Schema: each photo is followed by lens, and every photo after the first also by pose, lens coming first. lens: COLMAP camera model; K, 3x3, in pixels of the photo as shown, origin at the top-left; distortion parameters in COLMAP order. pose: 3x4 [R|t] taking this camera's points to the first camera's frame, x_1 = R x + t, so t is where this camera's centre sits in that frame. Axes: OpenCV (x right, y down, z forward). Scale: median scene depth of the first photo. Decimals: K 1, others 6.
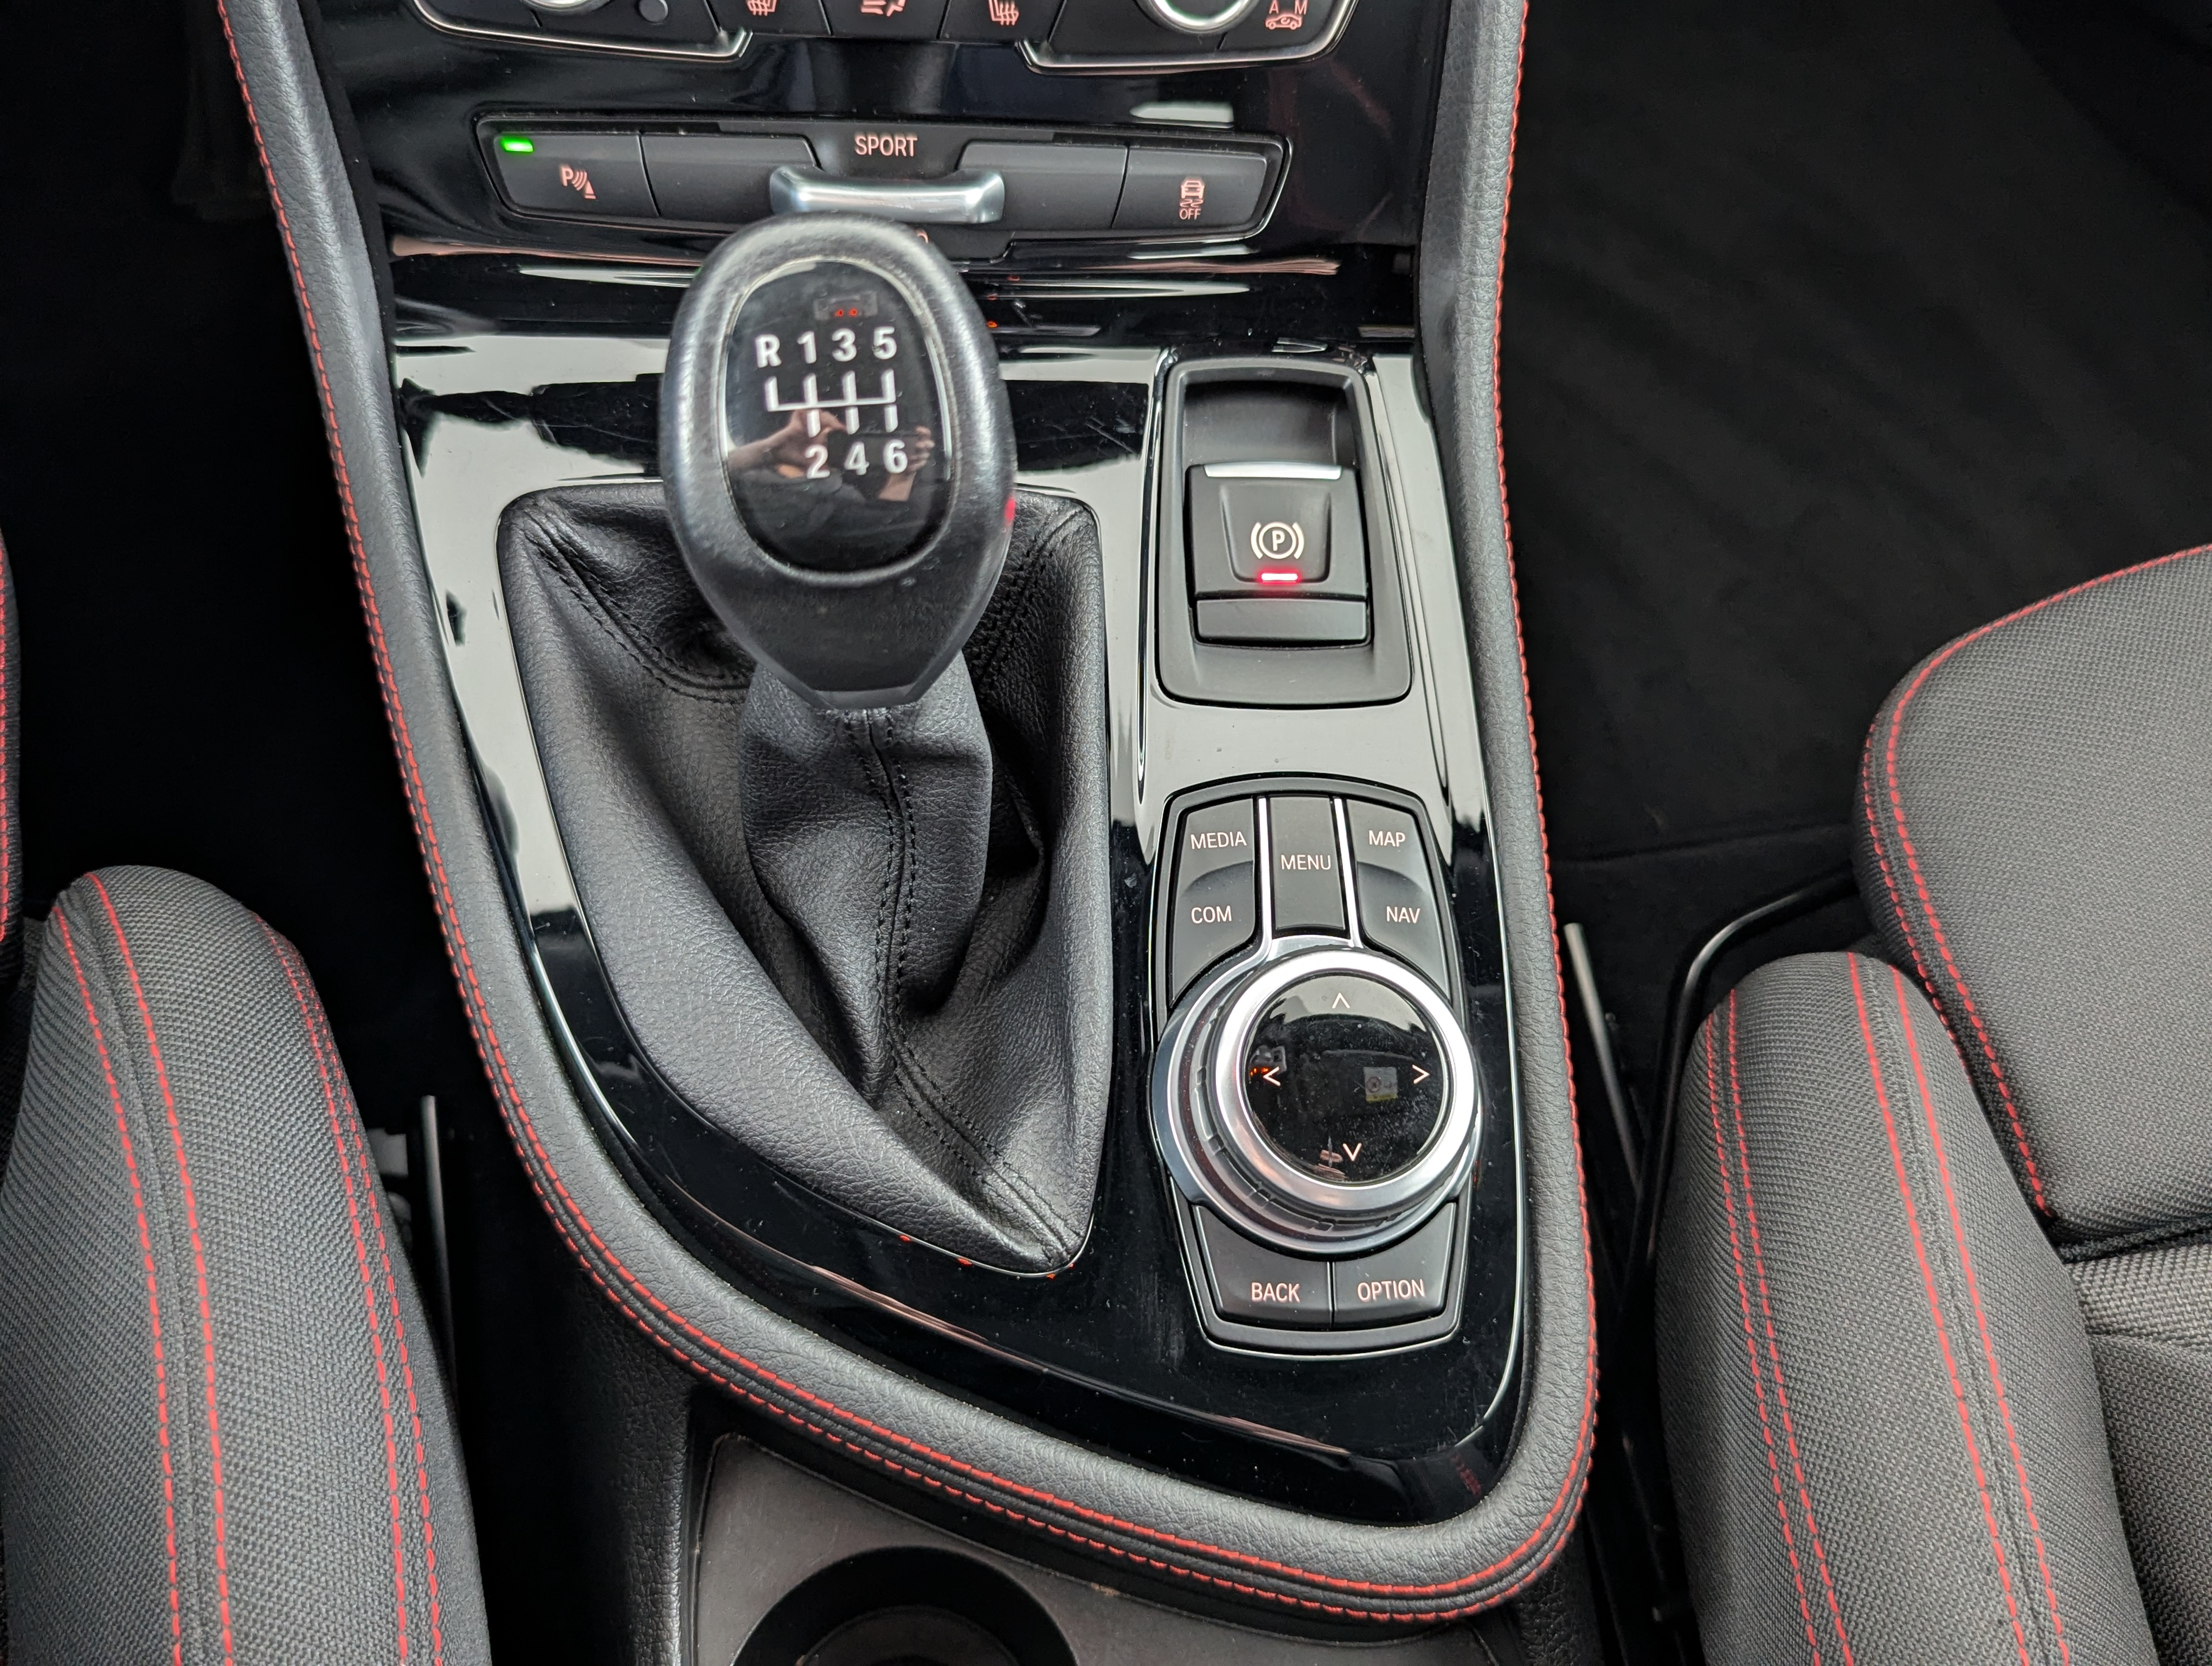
lens RADIAL K [[2082.0, 0, 1096.3], [0, 2082.0, 791.4], [0, 0, 1]] dist [0.040469, 0.000000]
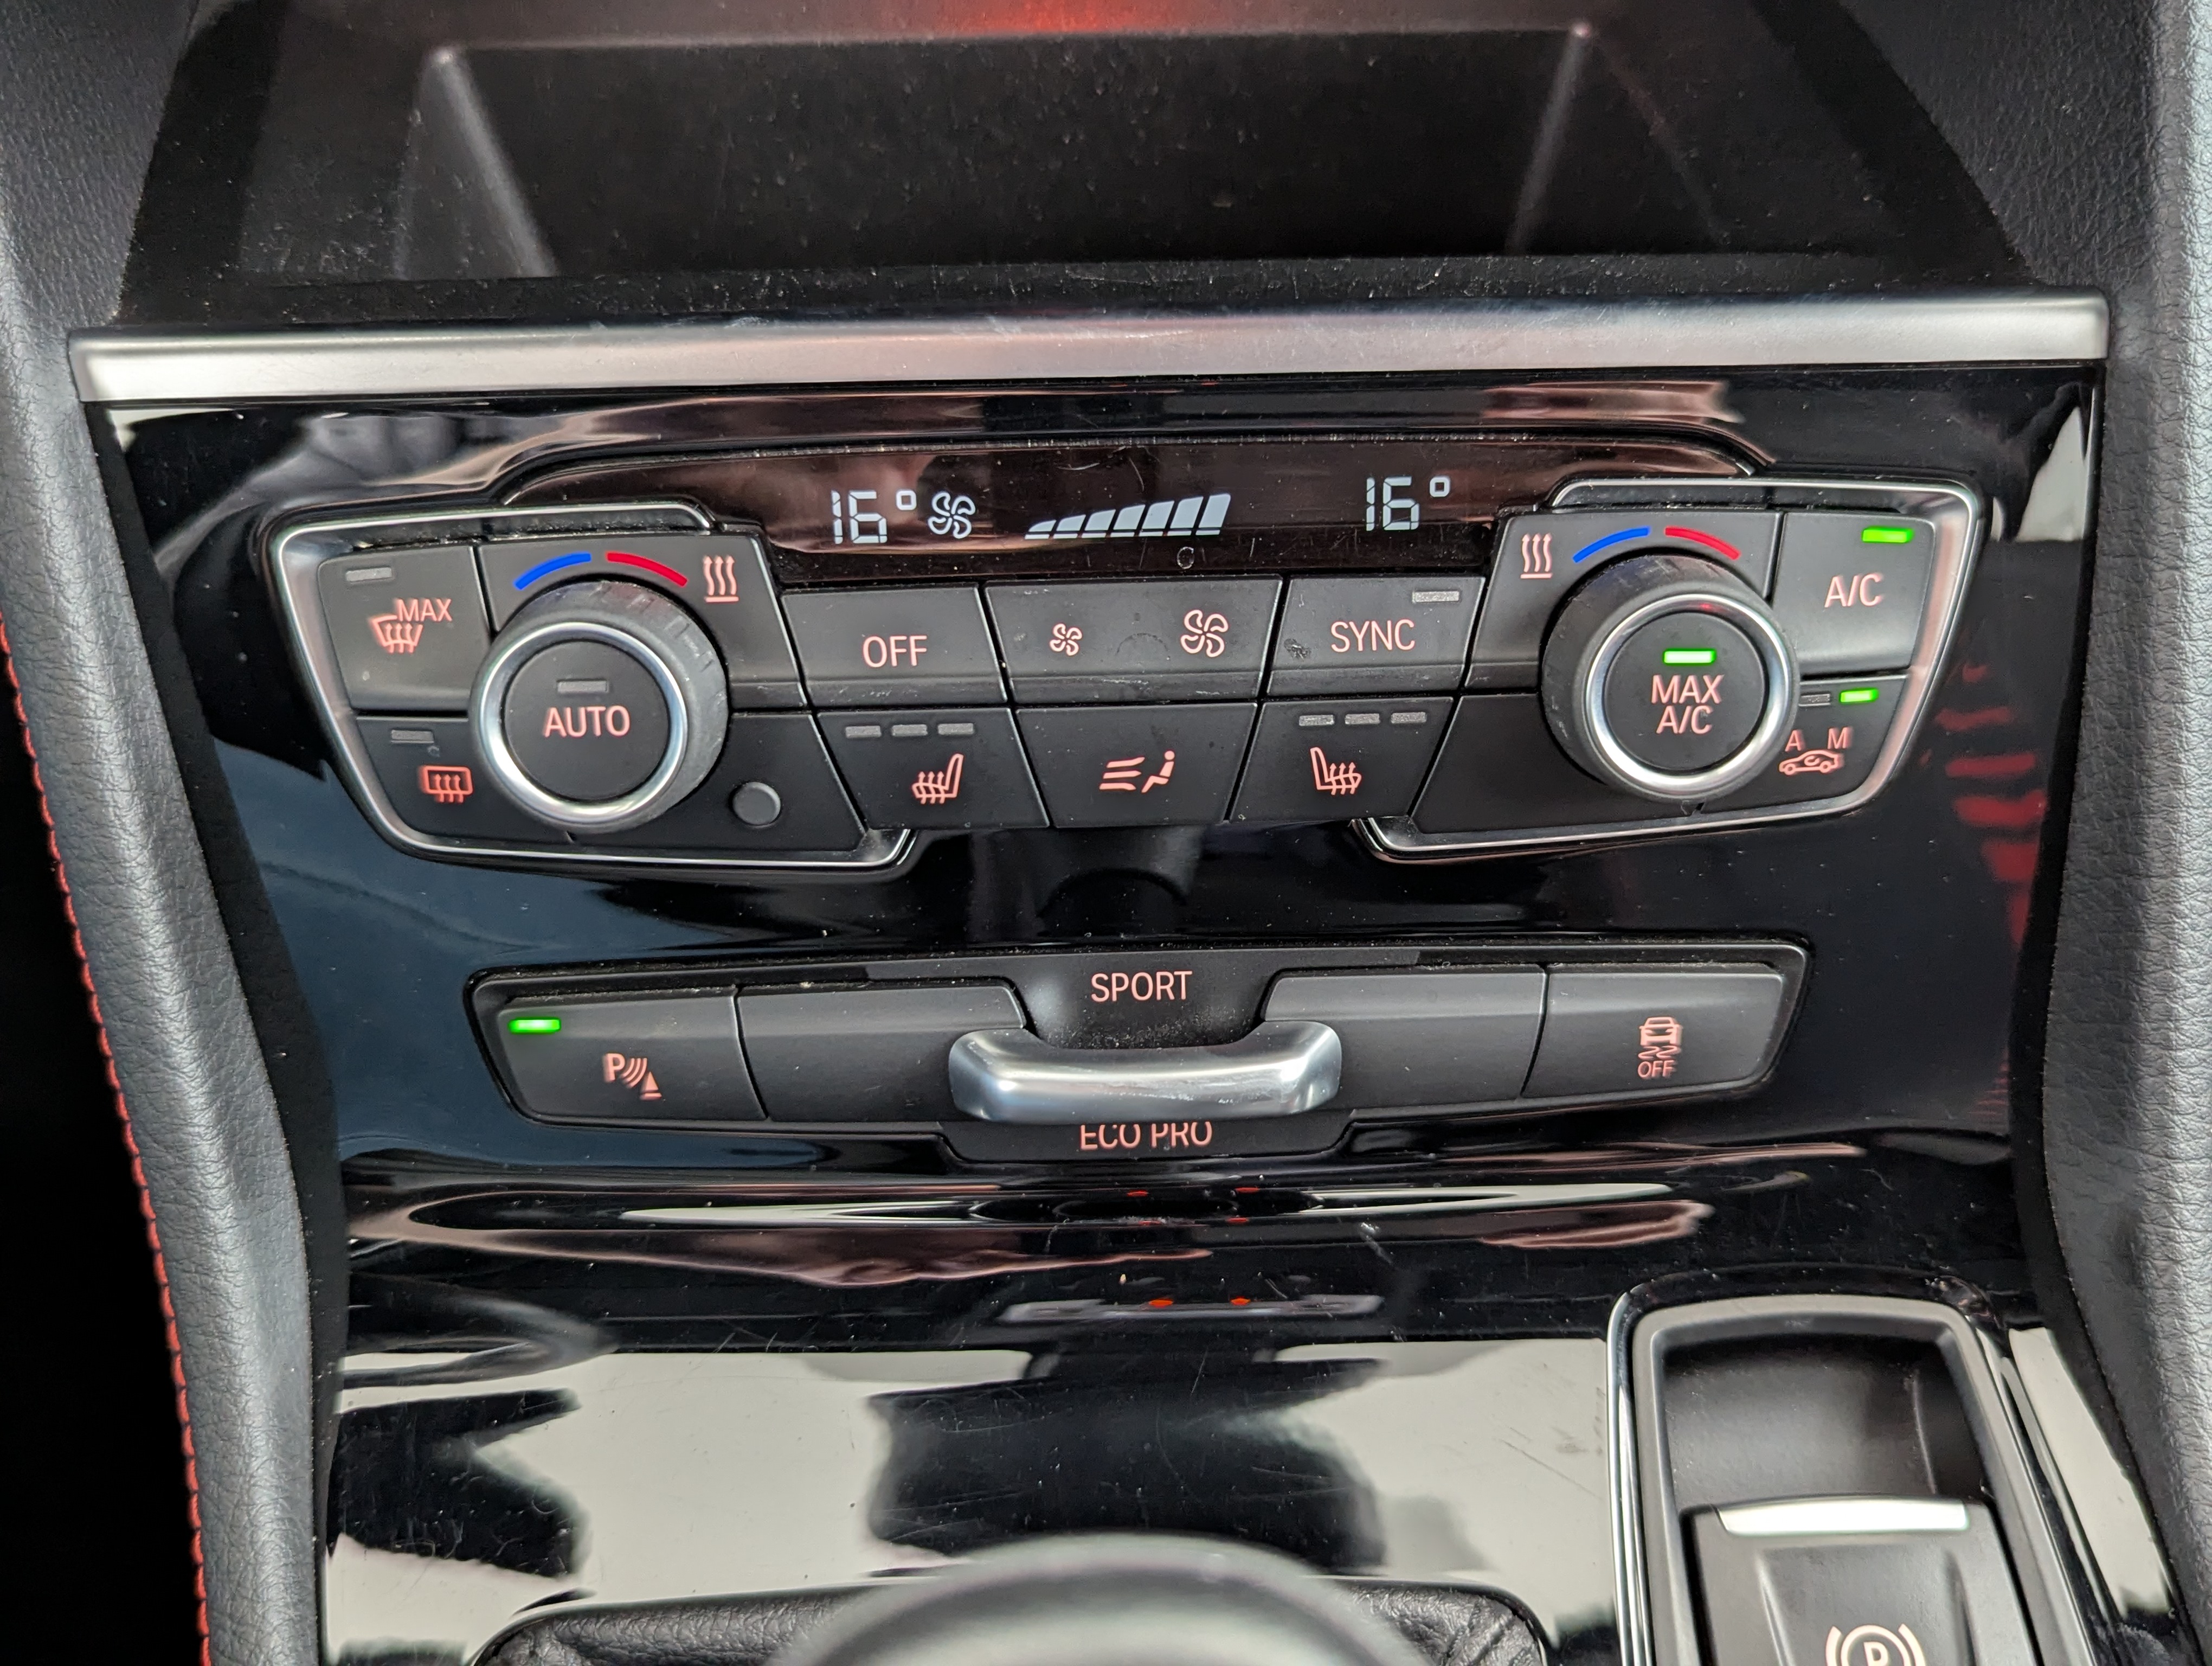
lens RADIAL K [[2082.0, 0, 1111.6], [0, 2082.0, 826.9], [0, 0, 1]] dist [0.040469, 0.000000]
pose [[0.995573, -0.043835, -0.083142, -0.057658], [0.021731, 0.967970, -0.250125, -0.204827], [0.091444, 0.247211, 0.964637, 0.412965]]
